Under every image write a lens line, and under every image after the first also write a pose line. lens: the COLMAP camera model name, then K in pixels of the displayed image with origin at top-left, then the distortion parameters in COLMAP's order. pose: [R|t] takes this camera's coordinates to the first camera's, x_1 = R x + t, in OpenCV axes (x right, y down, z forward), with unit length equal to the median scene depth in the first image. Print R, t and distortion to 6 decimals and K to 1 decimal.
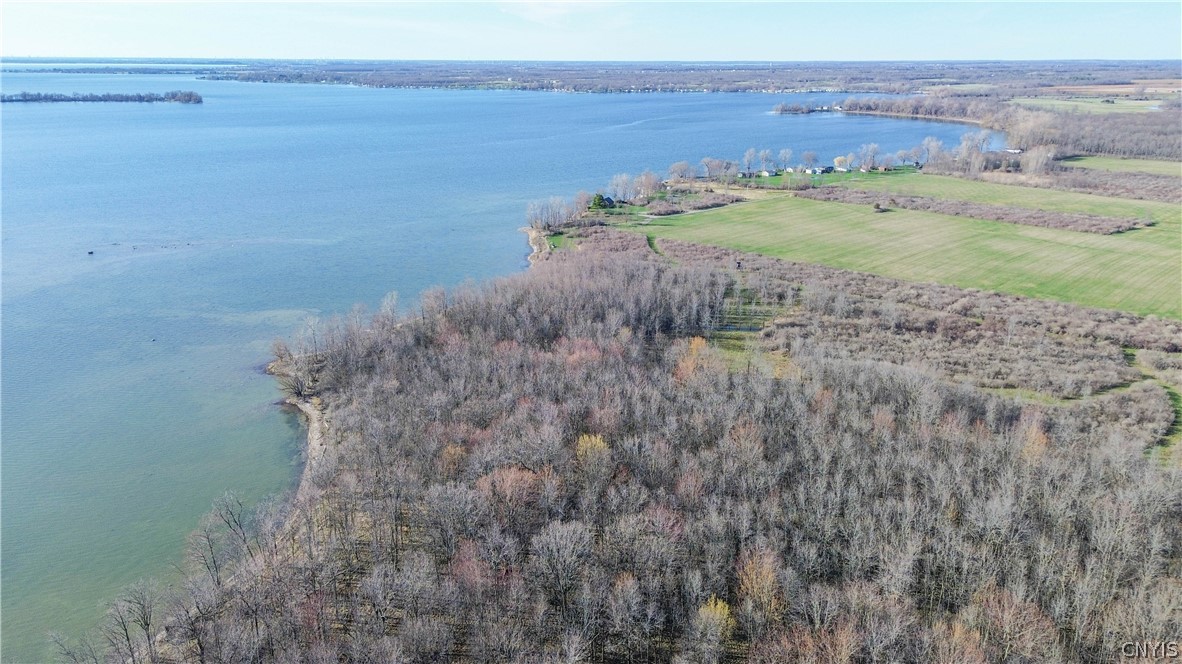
lens RADIAL K [[833.6, 0, 592.9], [0, 833.6, 341.4], [0, 0, 1]] dist [0.067860, -0.056966]
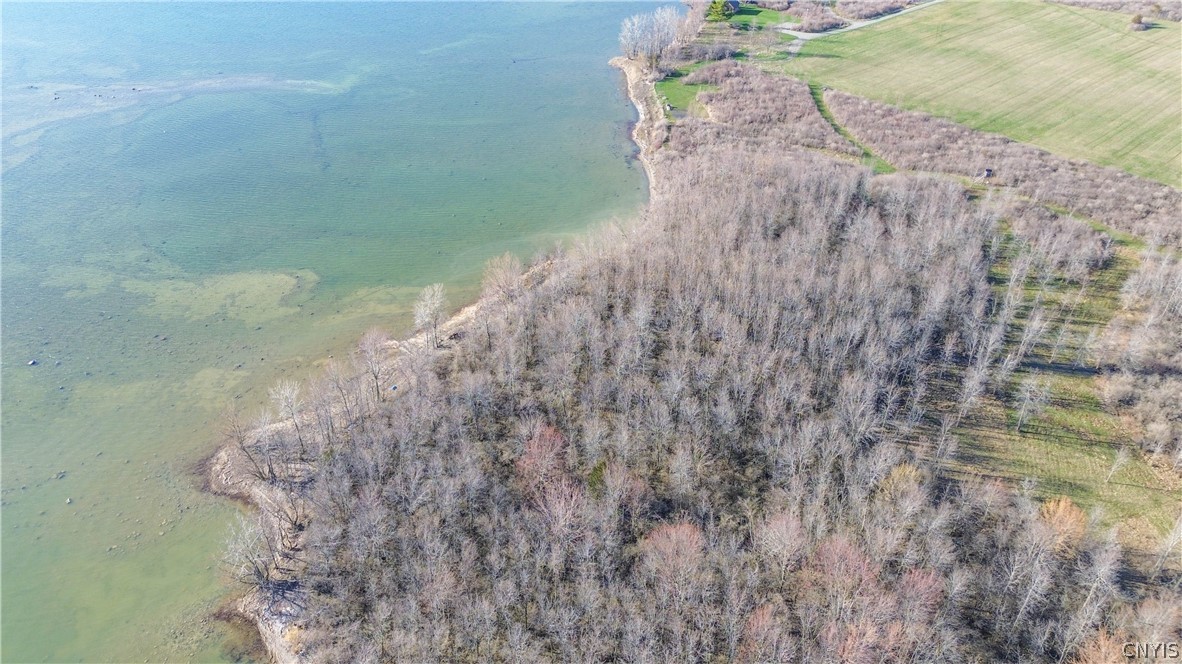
lens RADIAL K [[833.6, 0, 592.7], [0, 833.6, 327.4], [0, 0, 1]] dist [0.067860, -0.056966]
pose [[0.998467, 0.032524, -0.044779, -0.062592], [-0.018491, 0.958649, 0.283989, -0.115676], [0.052164, -0.282726, 0.957781, 0.270343]]
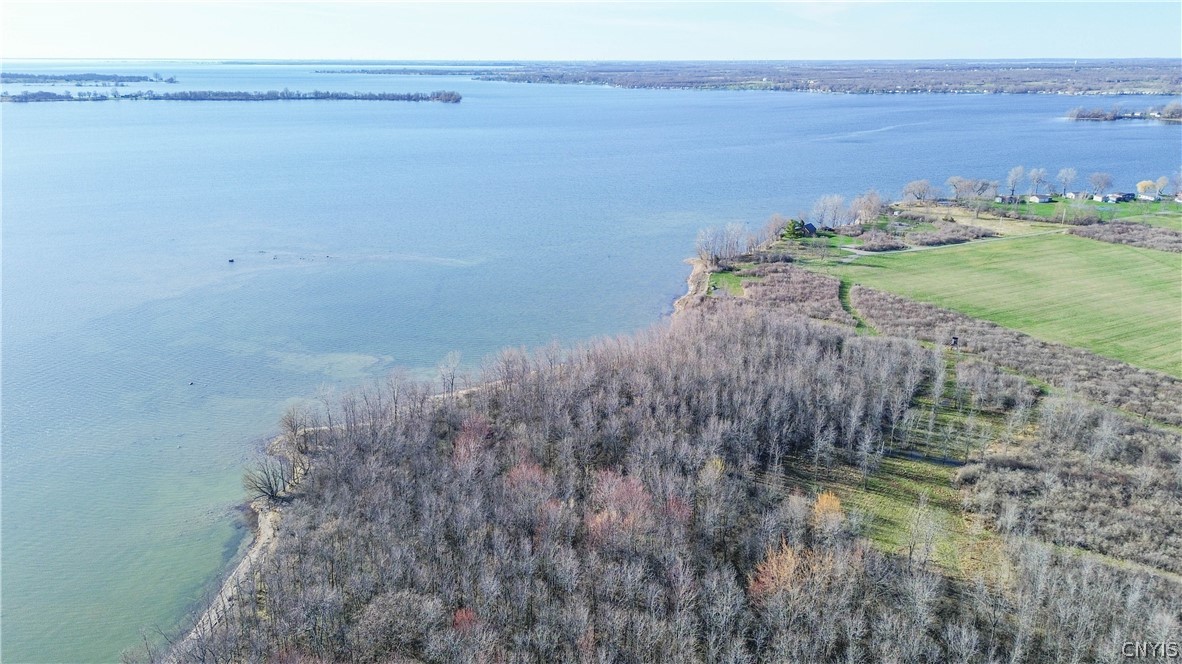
lens RADIAL K [[833.6, 0, 592.9], [0, 833.6, 331.9], [0, 0, 1]] dist [0.067860, -0.056966]
pose [[0.955249, 0.090296, -0.281684, 0.061385], [-0.093129, 0.995648, 0.003342, -0.054849], [0.280760, 0.023040, 0.959501, 0.169788]]
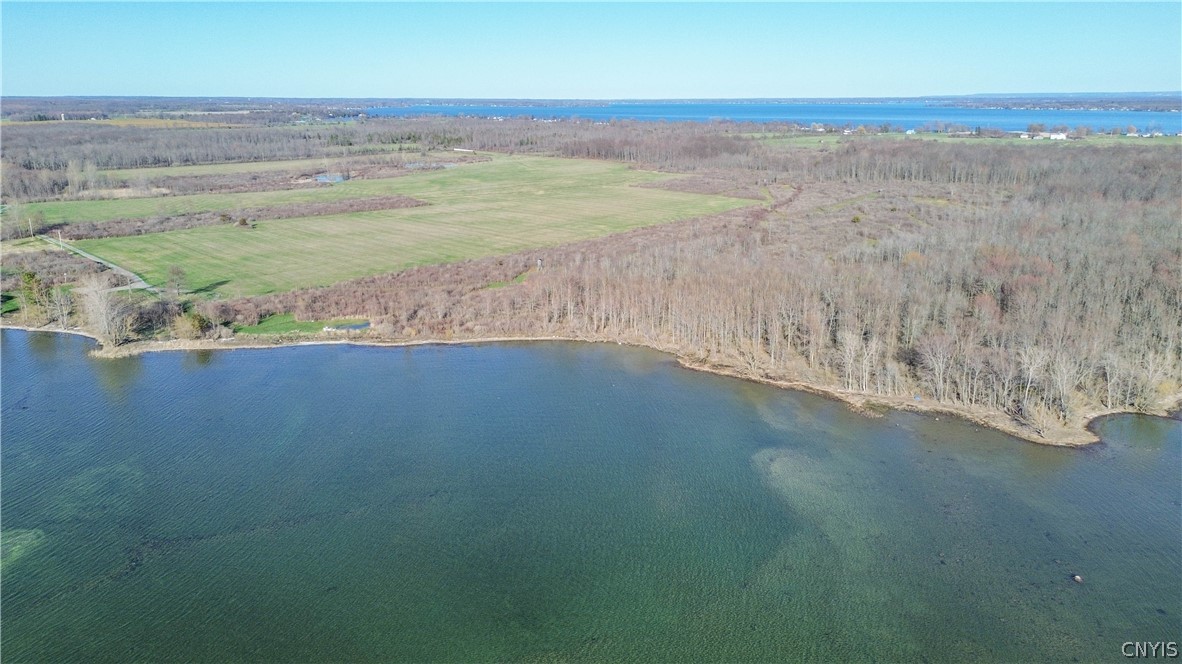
lens RADIAL K [[833.6, 0, 601.3], [0, 833.6, 320.6], [0, 0, 1]] dist [0.067860, -0.056966]
pose [[-0.010792, -0.258043, 0.966073, -0.519801], [0.319167, 0.914704, 0.247887, -0.174511], [-0.947637, 0.311014, 0.072487, 0.671571]]
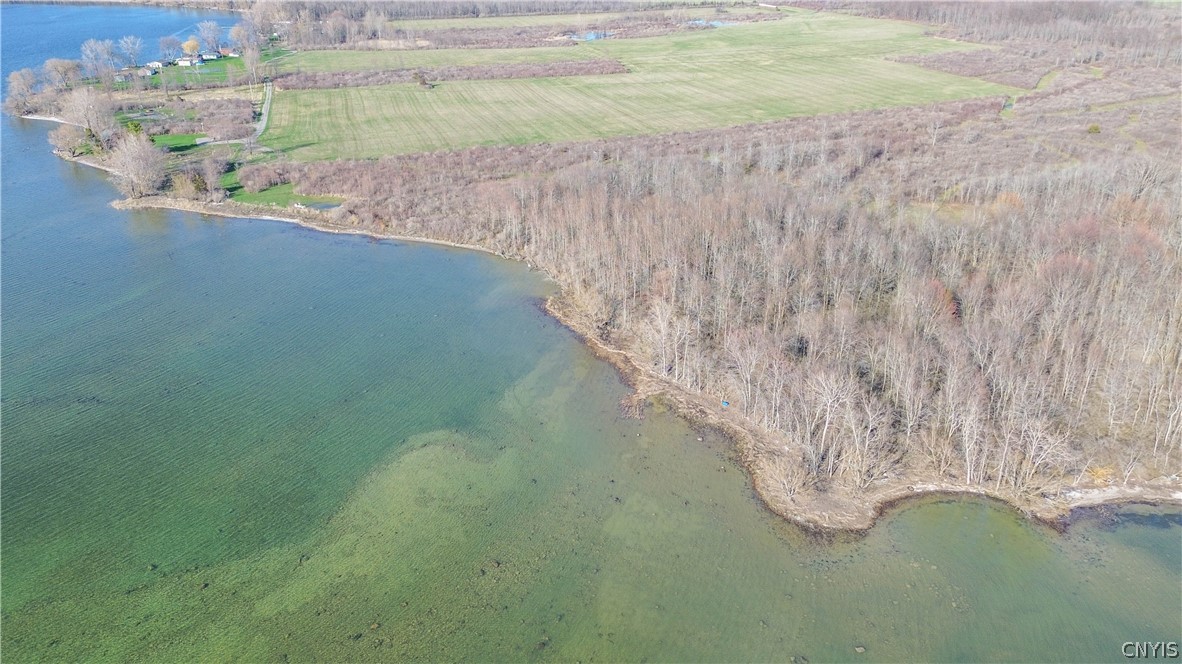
lens RADIAL K [[833.6, 0, 601.0], [0, 833.6, 334.0], [0, 0, 1]] dist [0.067860, -0.056966]
pose [[0.438920, -0.384417, 0.812141, -0.401850], [0.291853, 0.915845, 0.275772, -0.114530], [-0.849807, 0.115984, 0.514175, 0.456996]]
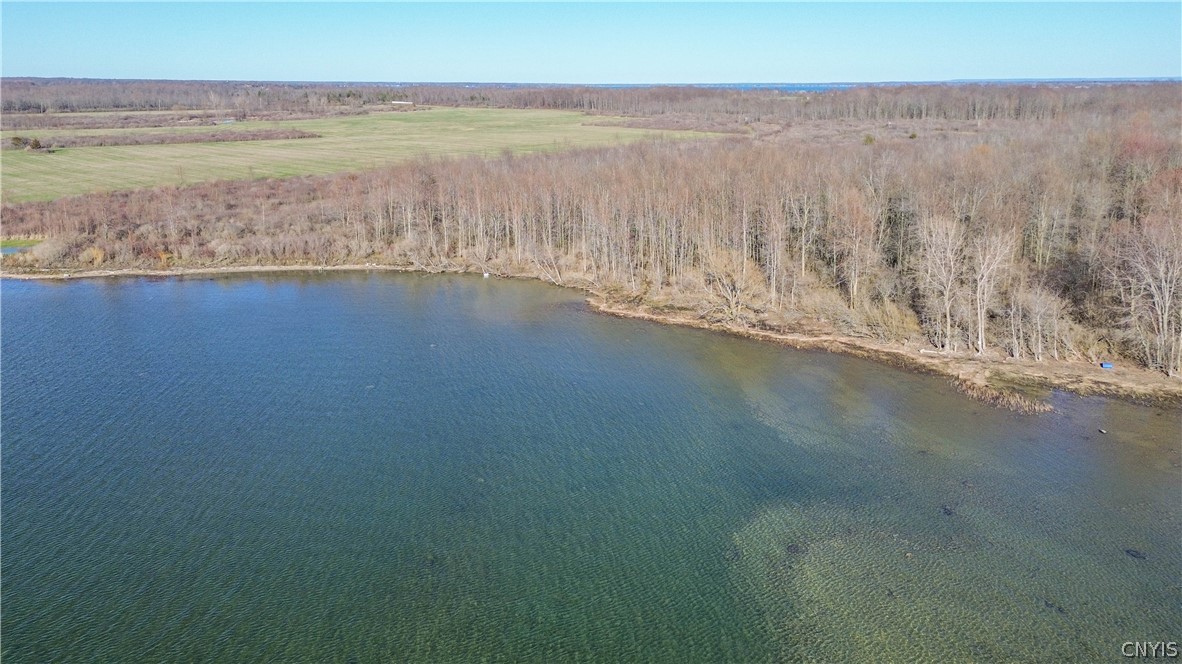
lens RADIAL K [[833.6, 0, 601.1], [0, 833.6, 325.0], [0, 0, 1]] dist [0.067860, -0.056966]
pose [[-0.035945, -0.277219, 0.960134, -0.314042], [0.317612, 0.907773, 0.273991, -0.085996], [-0.947539, 0.314799, 0.055418, 0.657669]]
